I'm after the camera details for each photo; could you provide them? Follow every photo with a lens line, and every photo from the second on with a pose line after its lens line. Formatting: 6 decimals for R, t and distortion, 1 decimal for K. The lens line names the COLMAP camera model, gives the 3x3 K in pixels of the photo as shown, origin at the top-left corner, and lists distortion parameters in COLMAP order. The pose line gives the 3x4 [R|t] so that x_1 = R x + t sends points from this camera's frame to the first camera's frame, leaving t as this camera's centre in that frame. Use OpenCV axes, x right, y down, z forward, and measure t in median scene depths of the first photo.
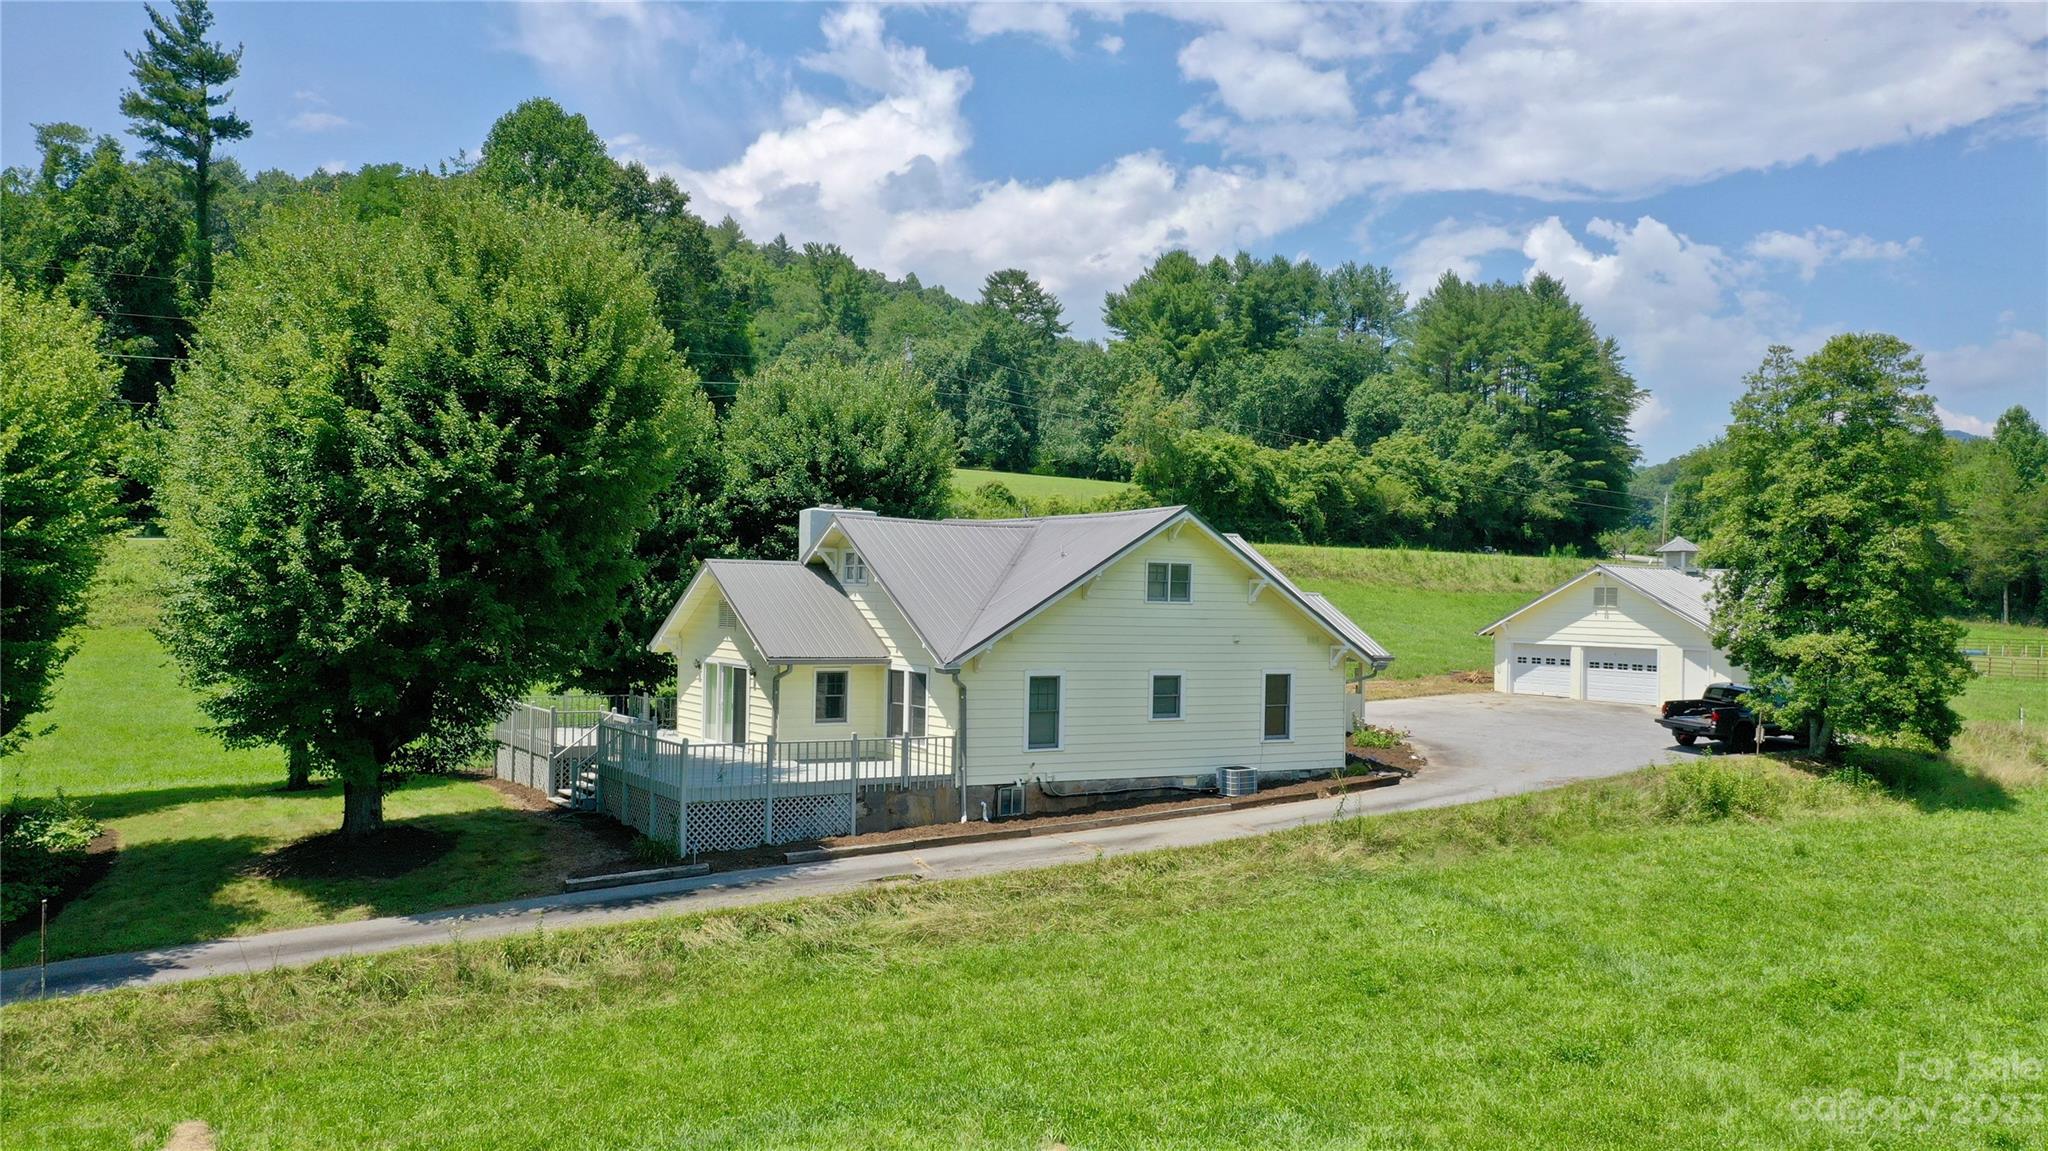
lens RADIAL K [[1607.7, 0, 1013.6], [0, 1607.7, 586.8], [0, 0, 1]] dist [-0.000883, -0.002631]
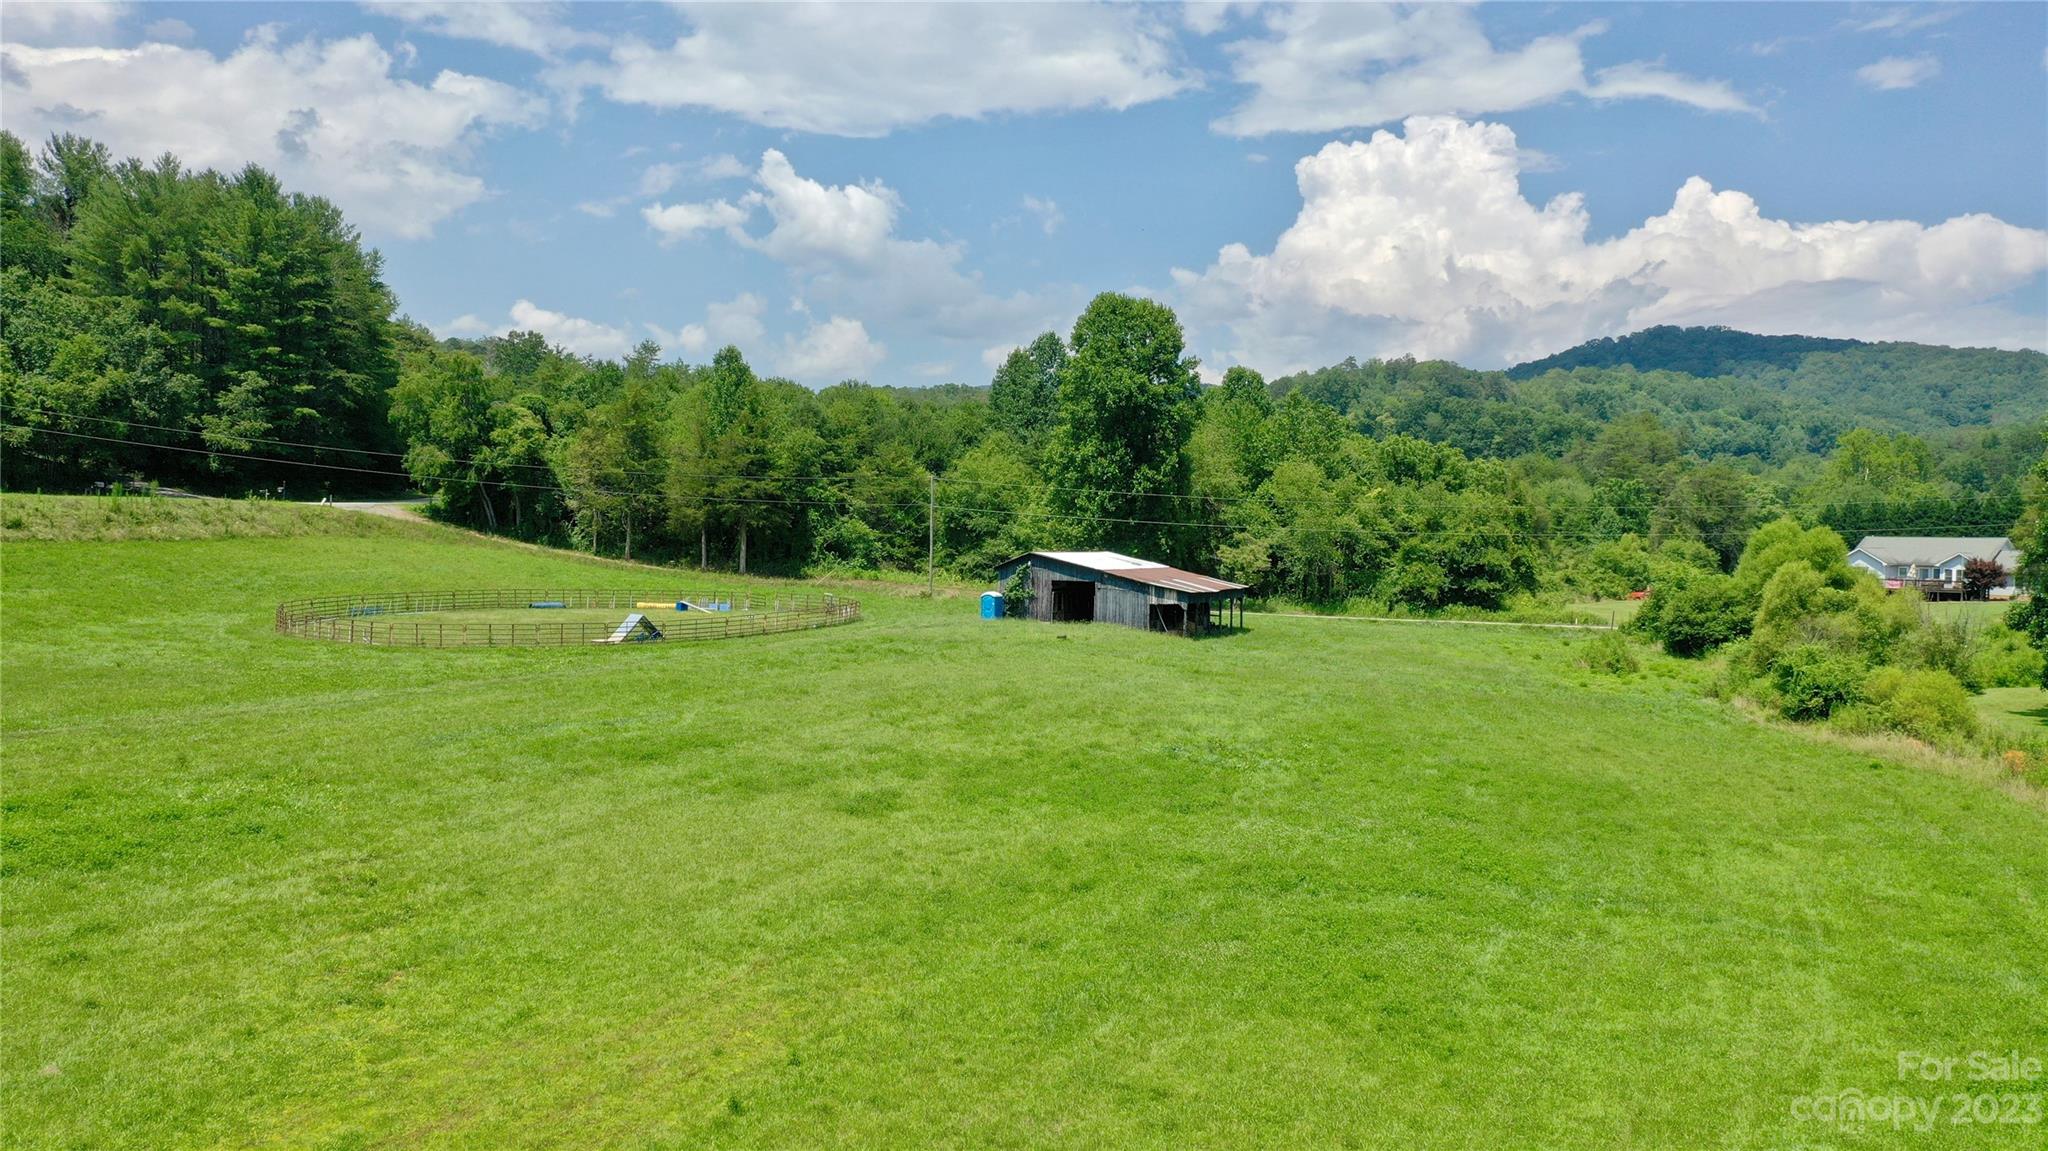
lens RADIAL K [[1607.7, 0, 1016.2], [0, 1607.7, 584.8], [0, 0, 1]] dist [-0.000883, -0.002631]
pose [[0.889612, -0.015999, 0.456437, 1.104005], [-0.003982, 0.999077, 0.042780, -0.031474], [-0.456700, -0.039875, 0.888727, 0.140403]]
